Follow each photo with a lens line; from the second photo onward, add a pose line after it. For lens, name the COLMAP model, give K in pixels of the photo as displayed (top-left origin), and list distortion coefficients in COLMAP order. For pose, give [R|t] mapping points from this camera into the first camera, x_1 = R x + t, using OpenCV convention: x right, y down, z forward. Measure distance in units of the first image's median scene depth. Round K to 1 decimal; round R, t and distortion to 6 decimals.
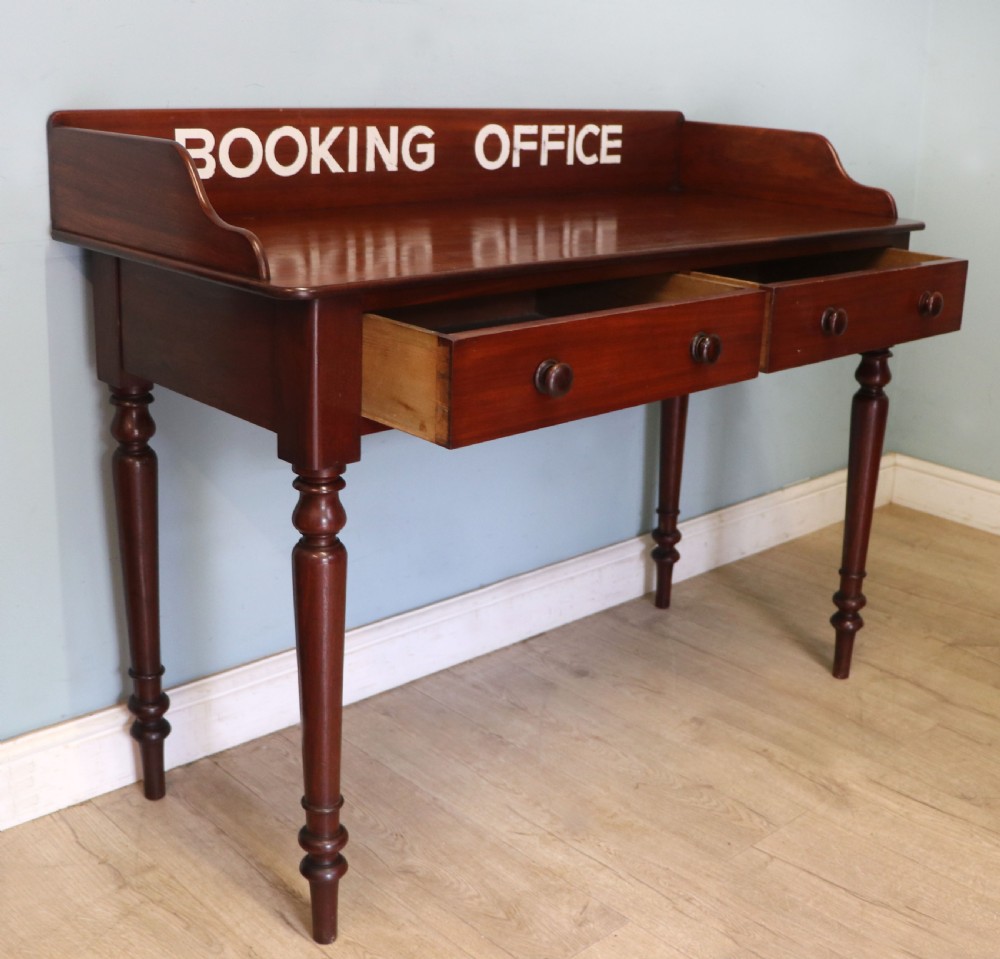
lens RADIAL K [[1317.6, 0, 556.3], [0, 1317.6, 485.0], [0, 0, 1]] dist [-0.138426, 0.000000]
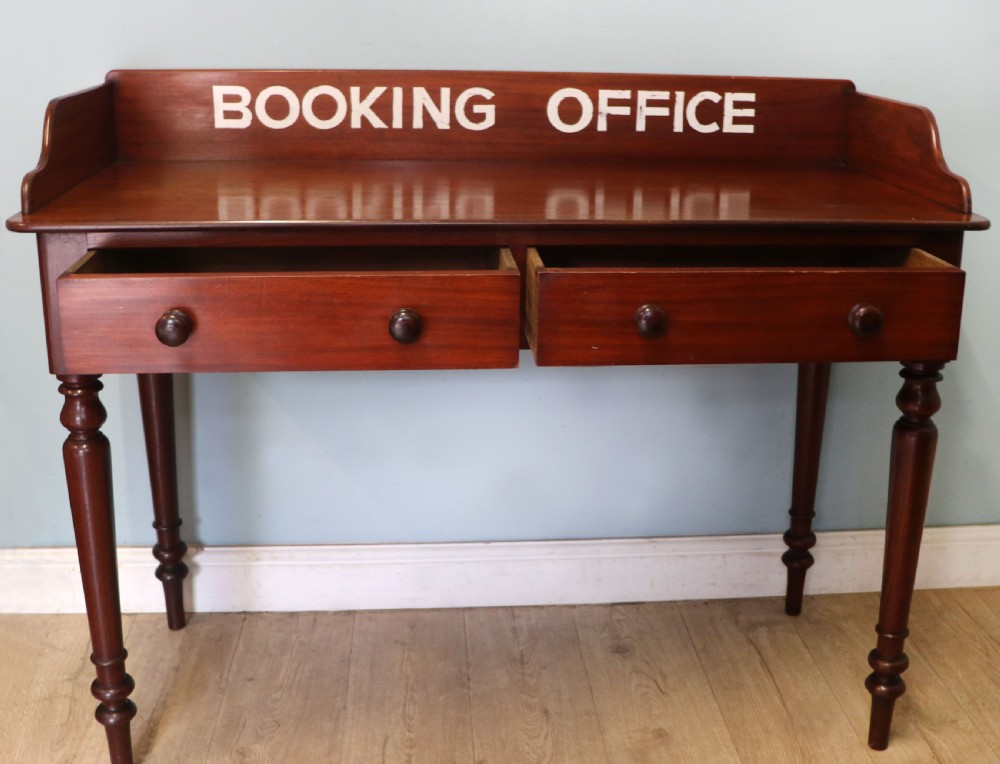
lens RADIAL K [[1195.1, 0, 585.9], [0, 1195.1, 365.7], [0, 0, 1]] dist [-0.149124, 0.000000]
pose [[0.780904, 0.159845, -0.603854, 0.595563], [-0.184850, 0.982542, 0.021038, -0.093216], [0.596674, 0.095193, 0.796817, 0.317098]]
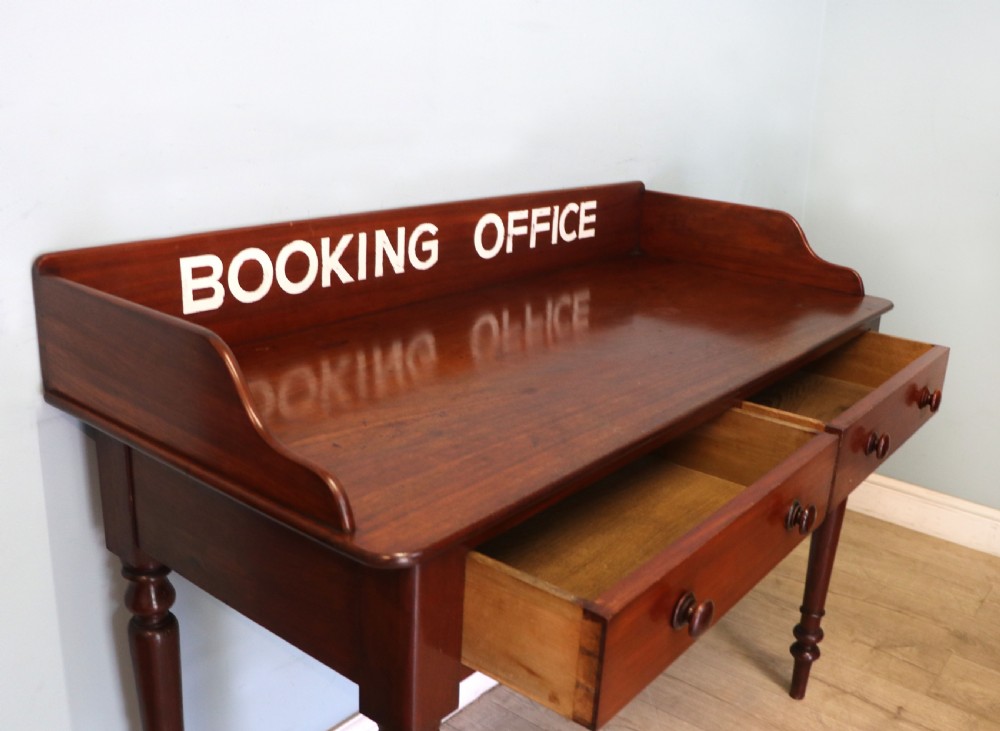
lens RADIAL K [[967.6, 0, 530.9], [0, 967.6, 390.3], [0, 0, 1]] dist [-0.136765, 0.000000]
pose [[0.990937, -0.032196, 0.130411, -0.127416], [0.029448, 0.999303, 0.022944, -0.170442], [-0.131059, -0.018896, 0.991194, 0.284562]]
